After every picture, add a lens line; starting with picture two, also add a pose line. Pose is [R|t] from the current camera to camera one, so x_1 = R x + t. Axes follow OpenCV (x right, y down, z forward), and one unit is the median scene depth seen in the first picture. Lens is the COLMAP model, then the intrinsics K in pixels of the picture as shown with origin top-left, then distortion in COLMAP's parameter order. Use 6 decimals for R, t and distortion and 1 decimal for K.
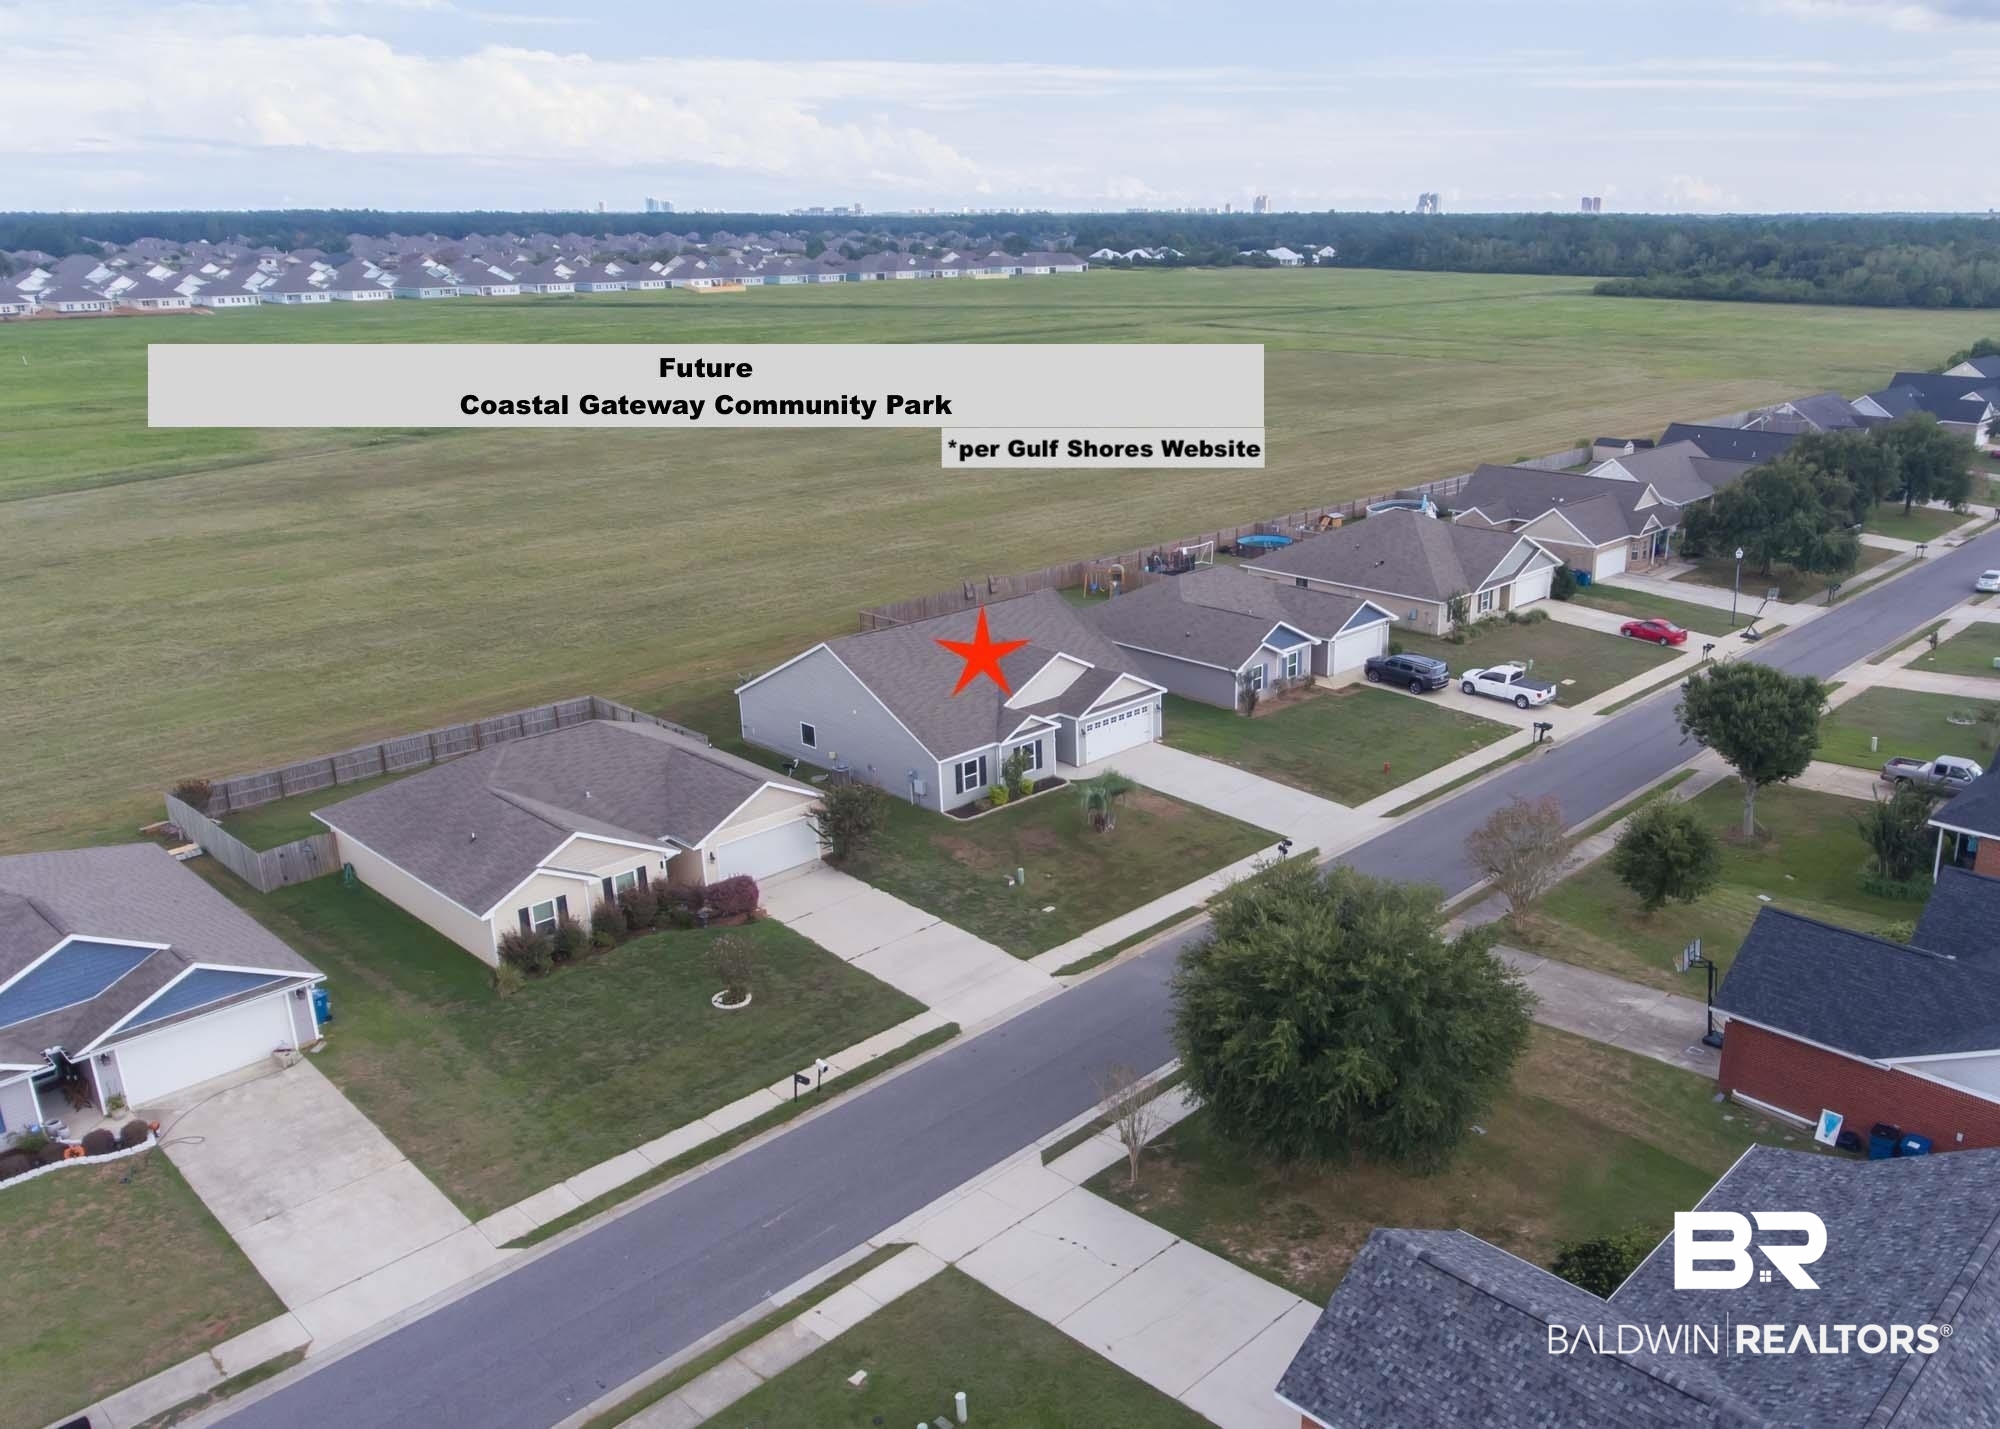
lens RADIAL K [[1494.3, 0, 1007.2], [0, 1494.3, 710.3], [0, 0, 1]] dist [-0.008127, 0.009111]
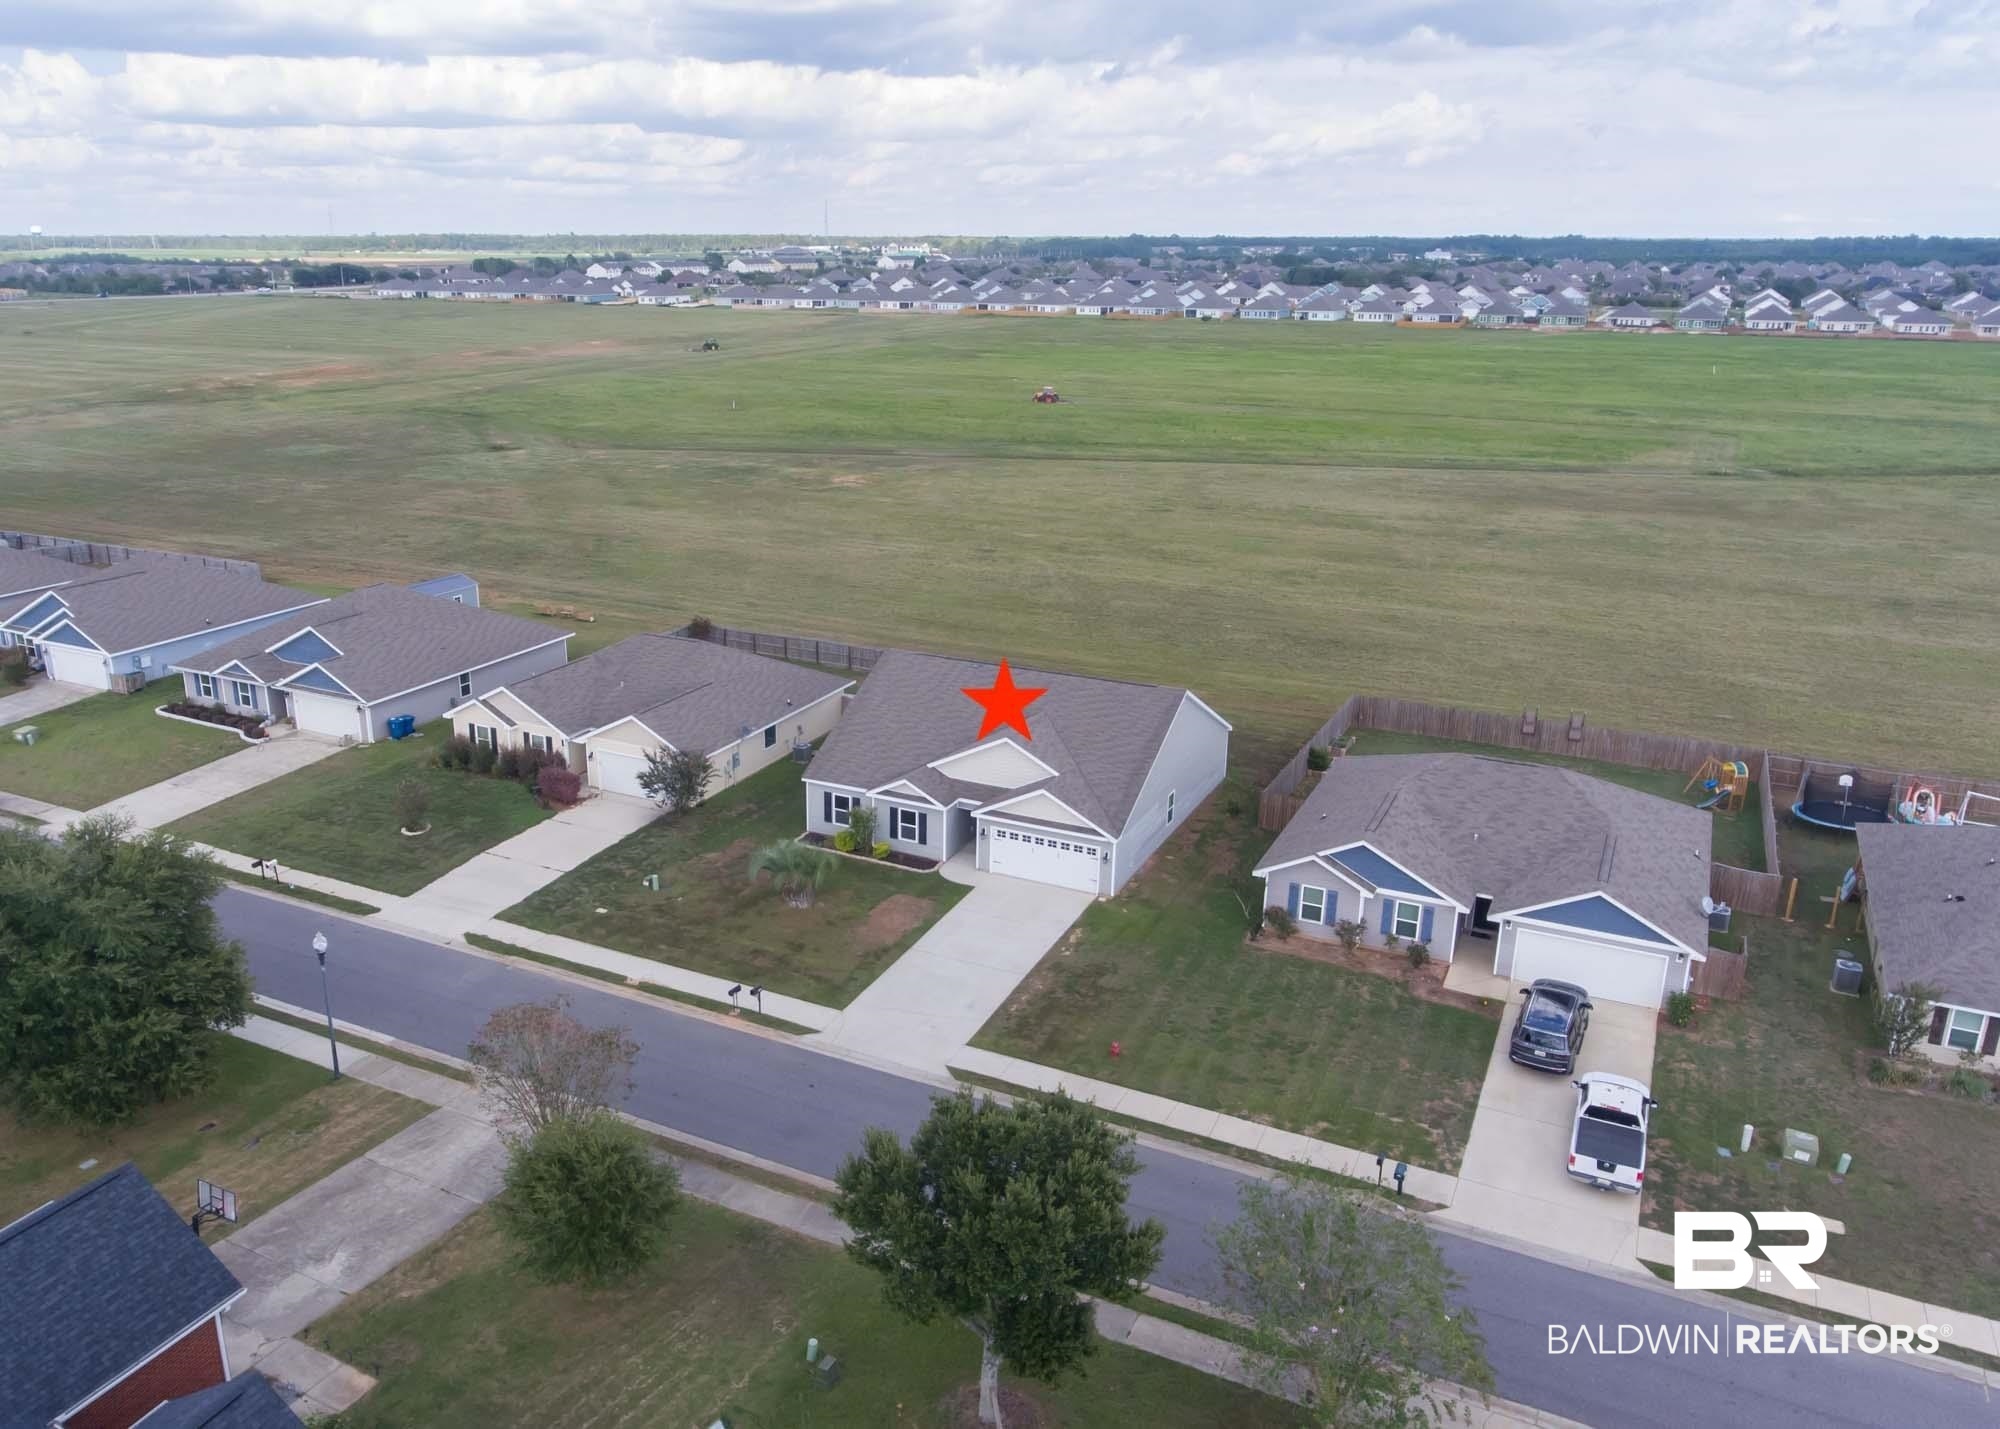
lens RADIAL K [[1494.3, 0, 915.7], [0, 1494.3, 663.5], [0, 0, 1]] dist [-0.008127, 0.009111]
pose [[0.320642, 0.269575, -0.908030, 0.825942], [-0.301542, 0.937821, 0.171939, -0.220175], [0.897920, 0.218679, 0.381993, 0.675827]]
